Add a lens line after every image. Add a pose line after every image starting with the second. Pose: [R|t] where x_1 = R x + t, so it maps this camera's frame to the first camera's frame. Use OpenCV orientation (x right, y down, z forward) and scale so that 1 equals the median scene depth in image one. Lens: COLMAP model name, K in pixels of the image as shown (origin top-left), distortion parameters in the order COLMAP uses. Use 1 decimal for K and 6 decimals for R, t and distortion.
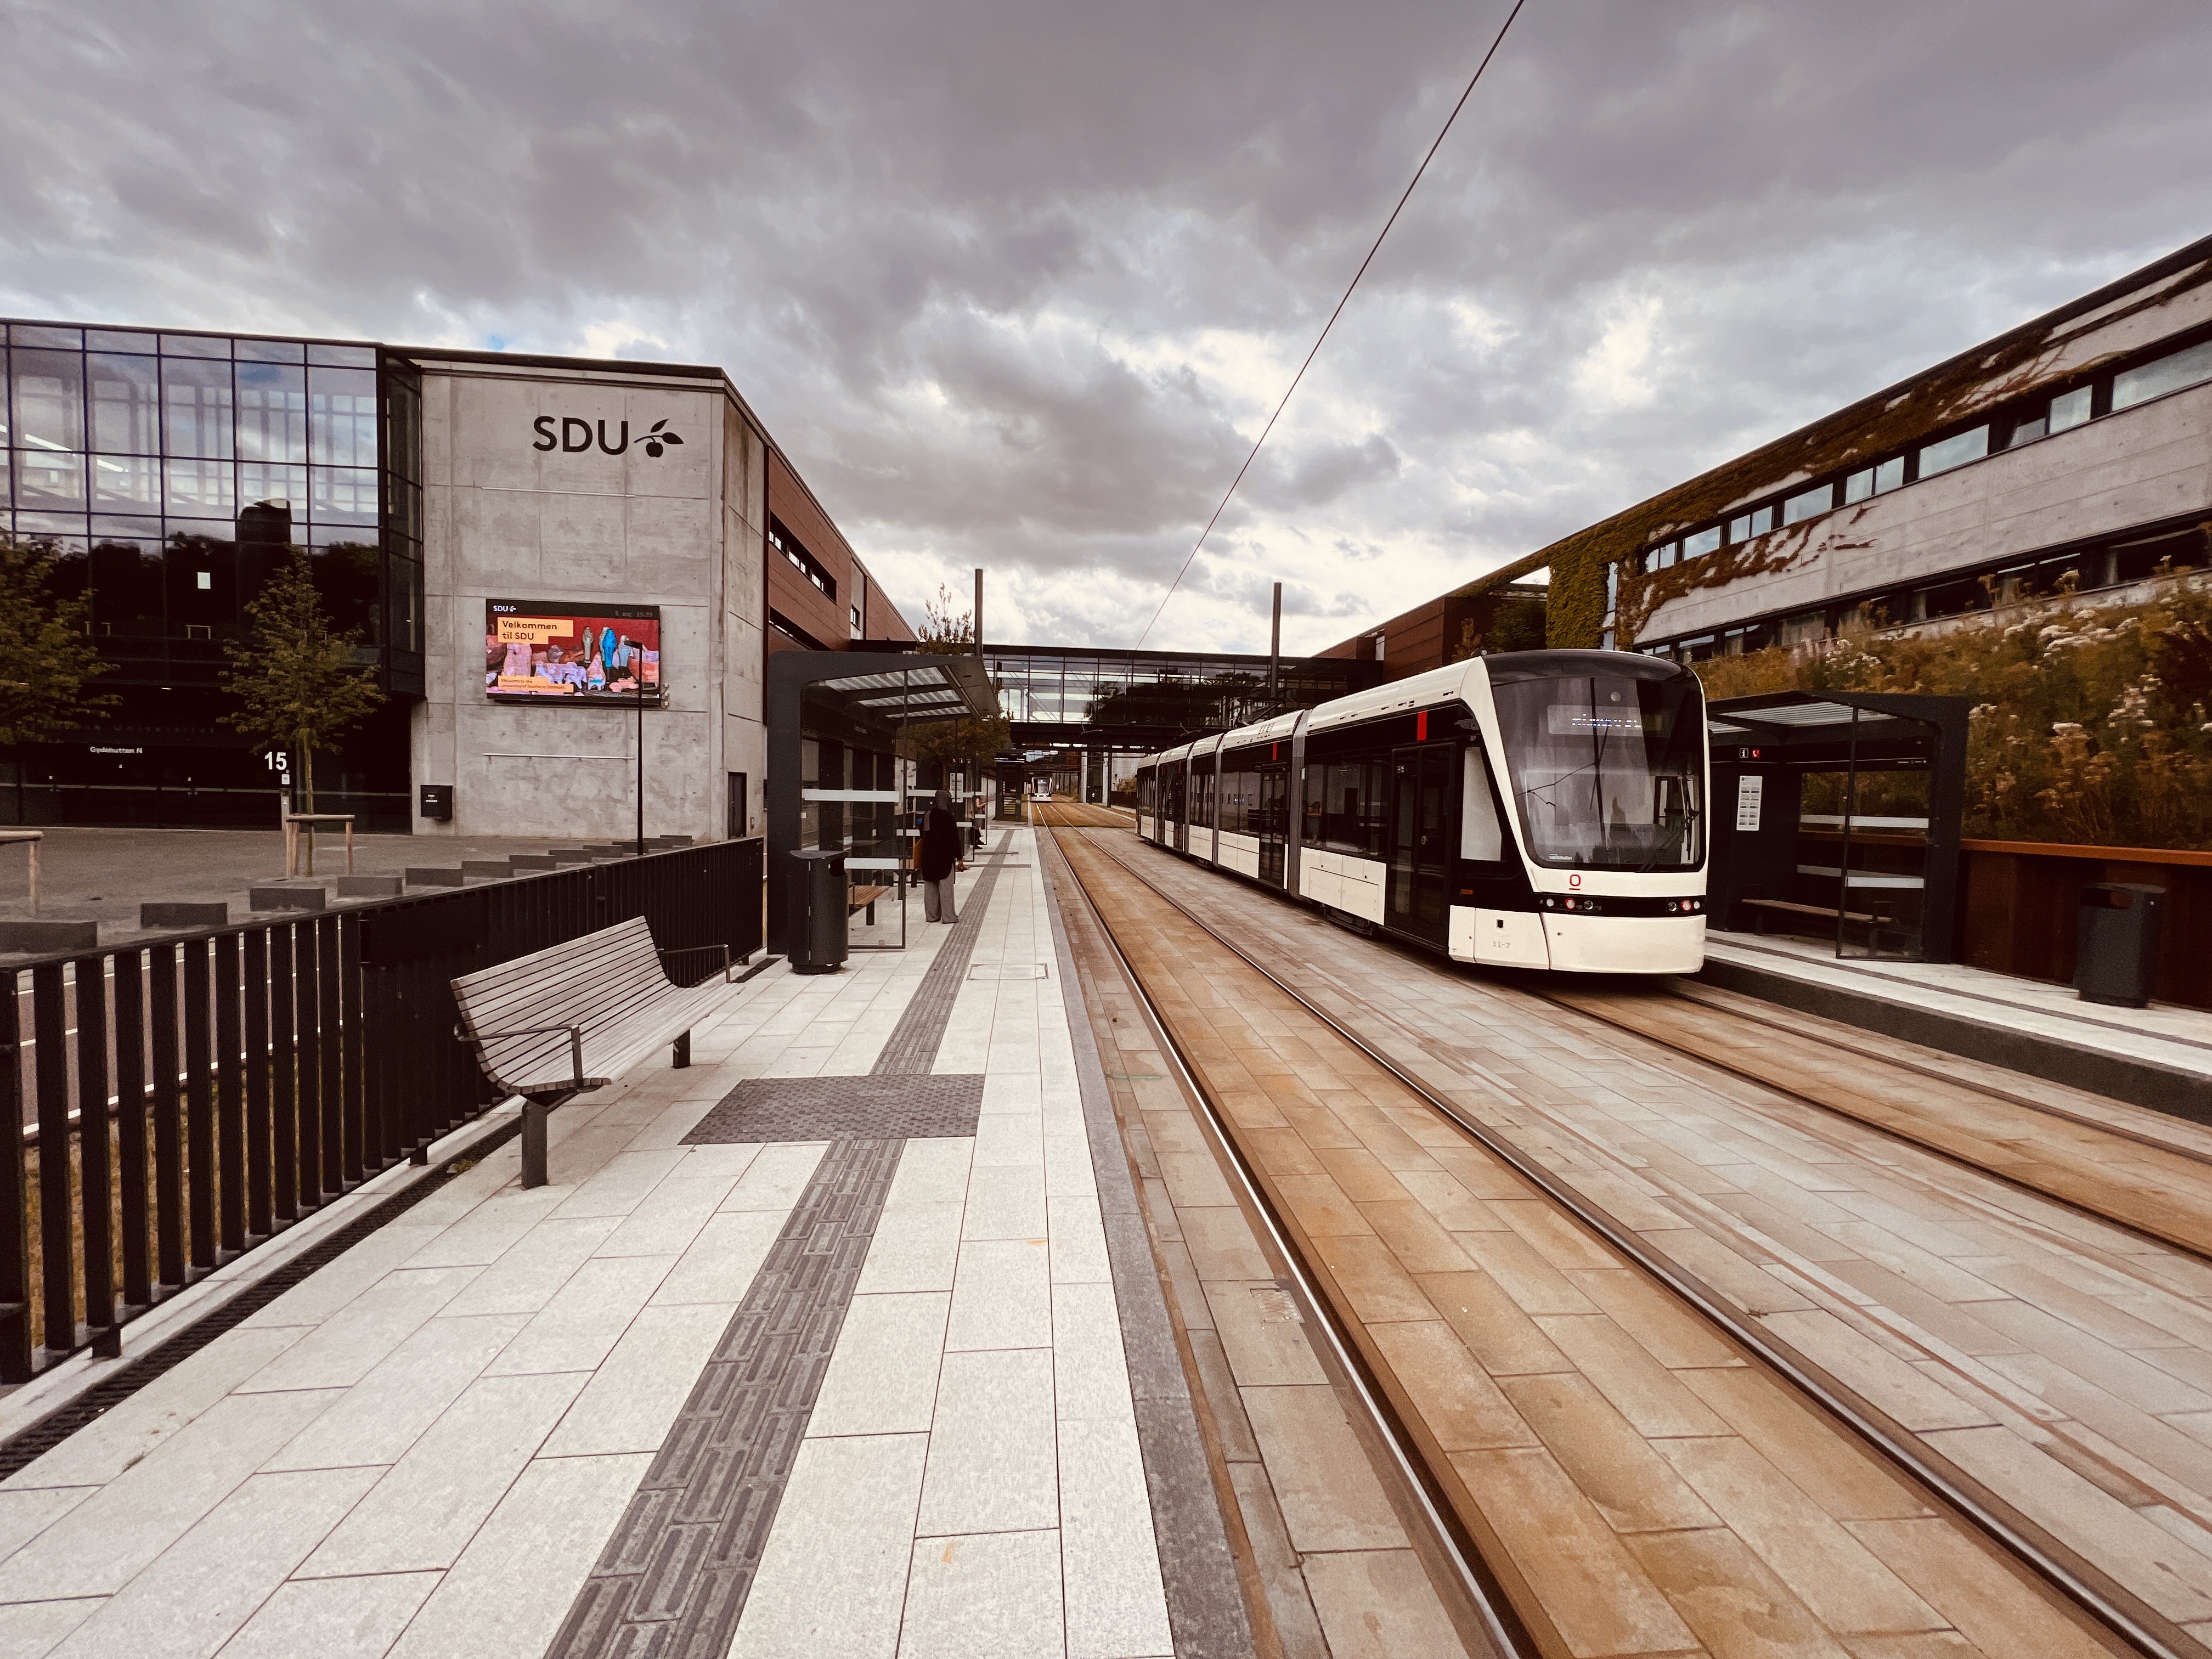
lens RADIAL K [[882.6, 0, 1106.0], [0, 882.6, 829.5], [0, 0, 1]] dist [-0.001062, -0.000120]
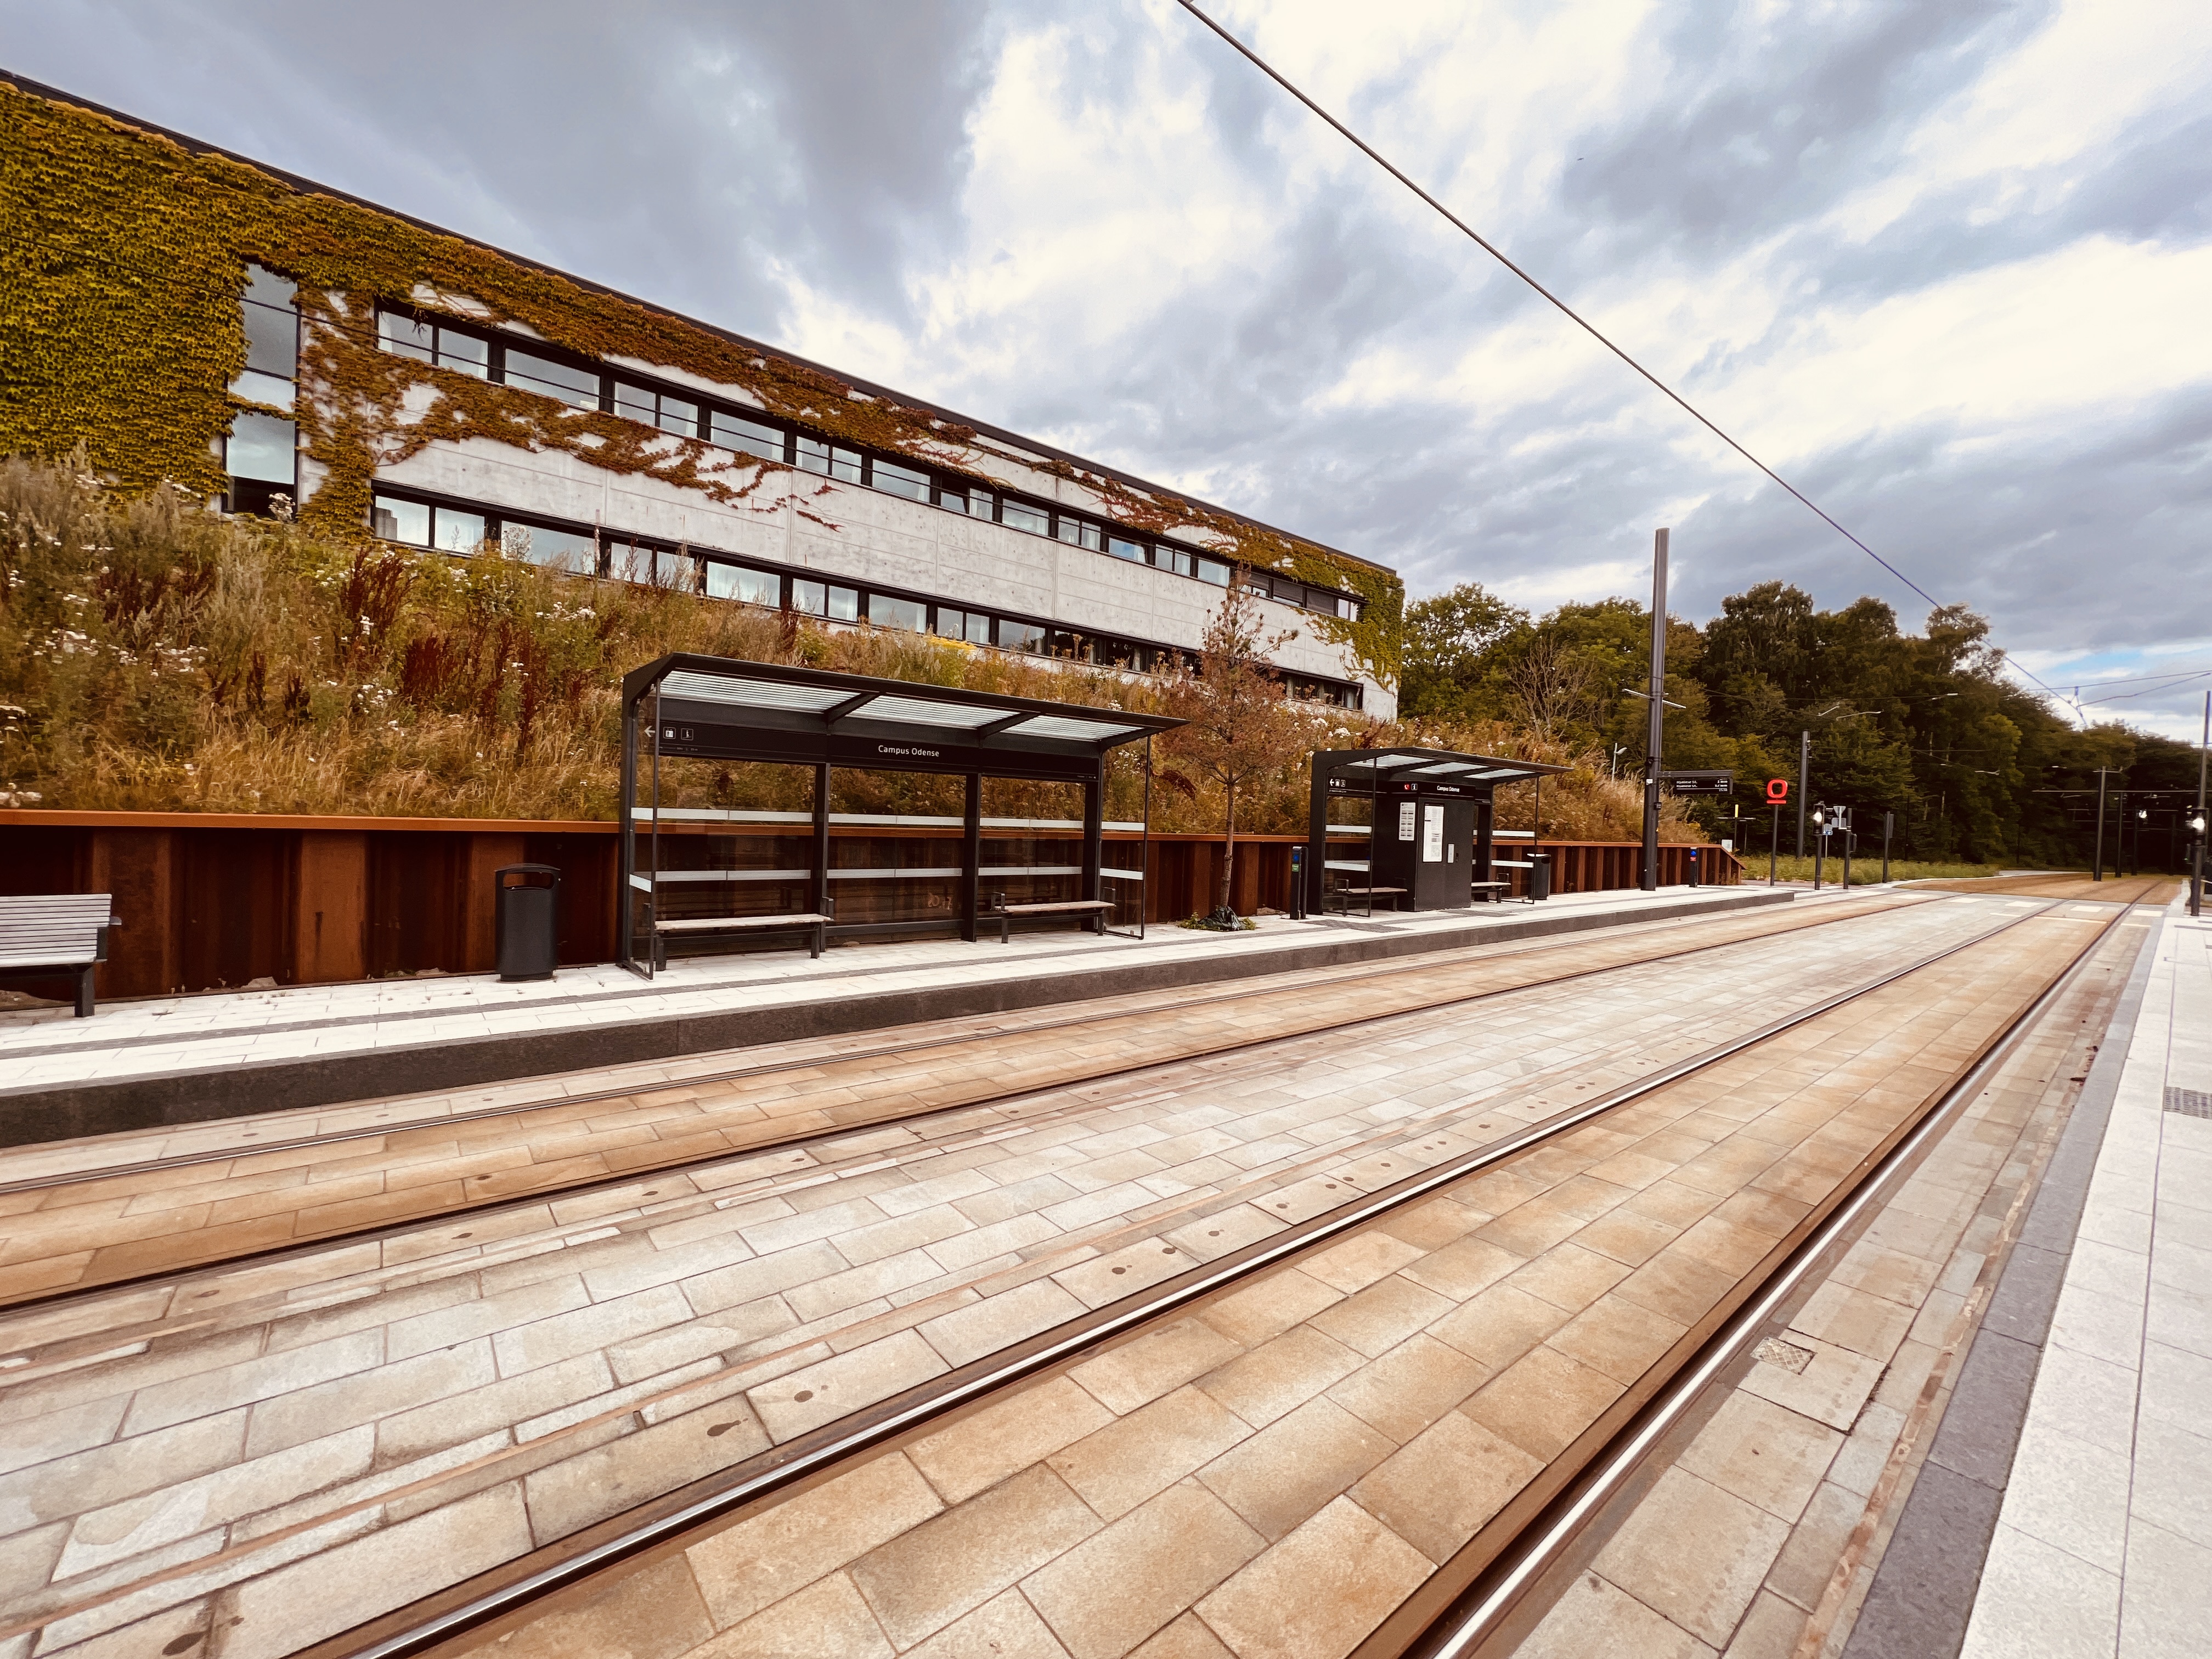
lens RADIAL K [[889.7, 0, 1106.0], [0, 889.7, 829.5], [0, 0, 1]] dist [0.002062, -0.000148]
pose [[-0.557155, -0.053936, 0.828655, -0.099121], [-0.012019, 0.998308, 0.056898, -0.045881], [-0.830321, 0.021741, -0.556861, 1.095136]]
